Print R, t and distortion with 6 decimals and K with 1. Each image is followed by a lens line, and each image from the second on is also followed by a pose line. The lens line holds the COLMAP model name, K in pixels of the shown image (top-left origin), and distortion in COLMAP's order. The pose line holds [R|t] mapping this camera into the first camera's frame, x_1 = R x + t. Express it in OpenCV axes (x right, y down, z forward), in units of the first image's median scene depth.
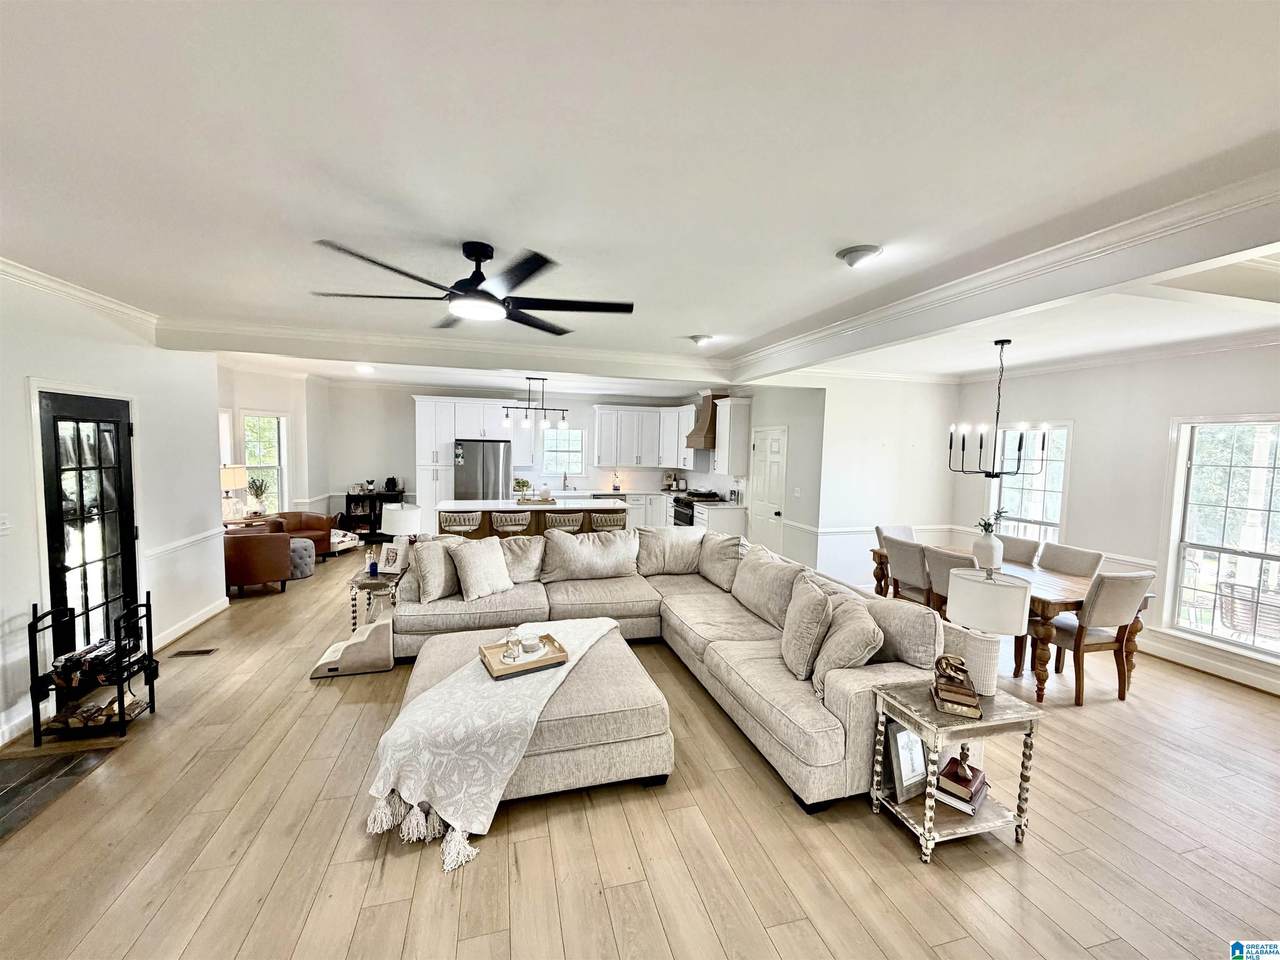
lens RADIAL K [[510.3, 0, 640.3], [0, 510.3, 481.2], [0, 0, 1]] dist [-0.014211, -0.000088]
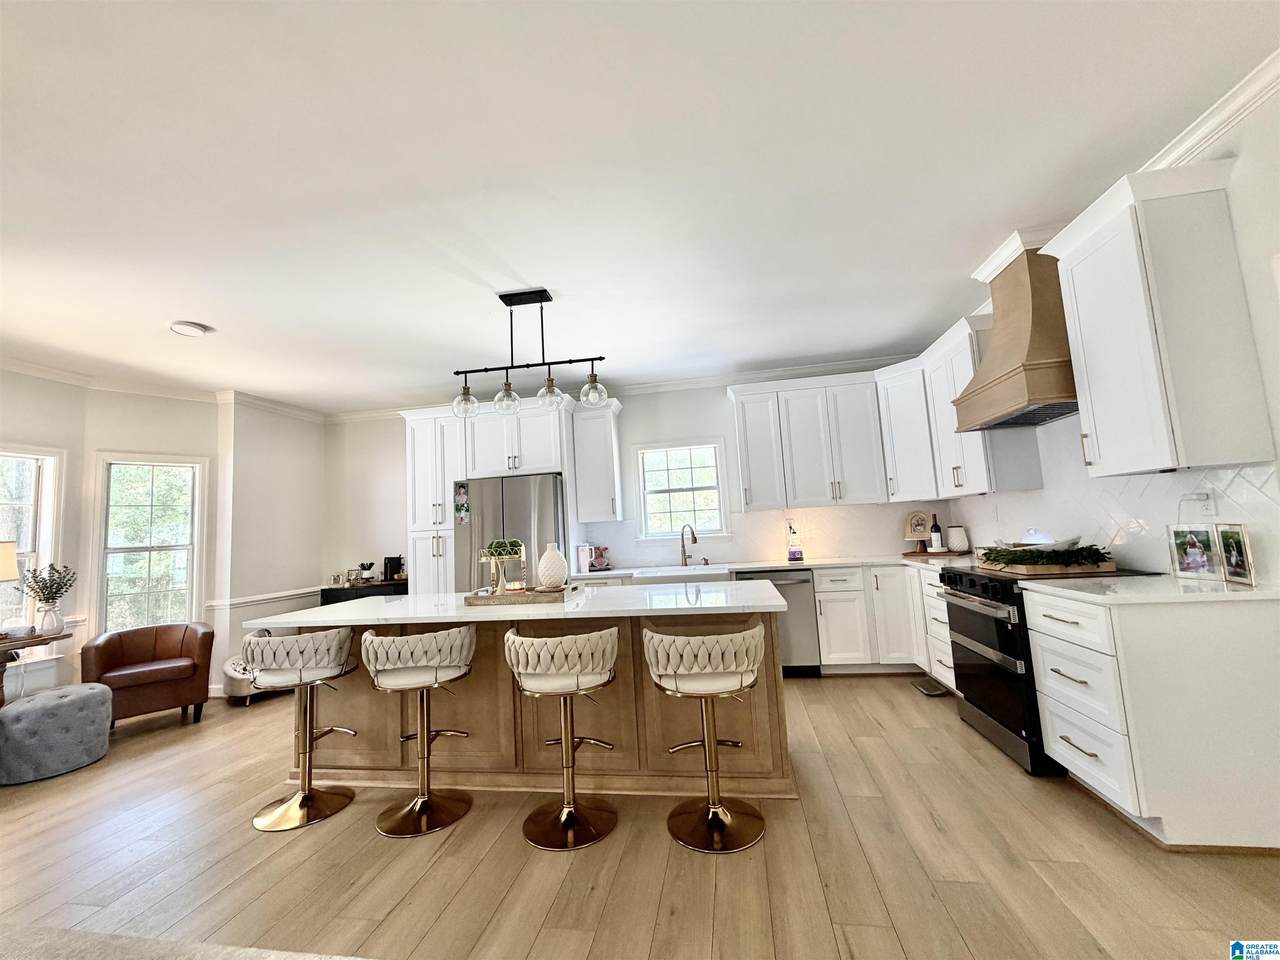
lens RADIAL K [[510.3, 0, 633.7], [0, 510.3, 478.2], [0, 0, 1]] dist [-0.014211, -0.000088]
pose [[0.892914, -0.121647, -0.433482, 0.034361], [0.048888, 0.983311, -0.175242, 0.019884], [0.447565, 0.135284, 0.883959, 0.553805]]
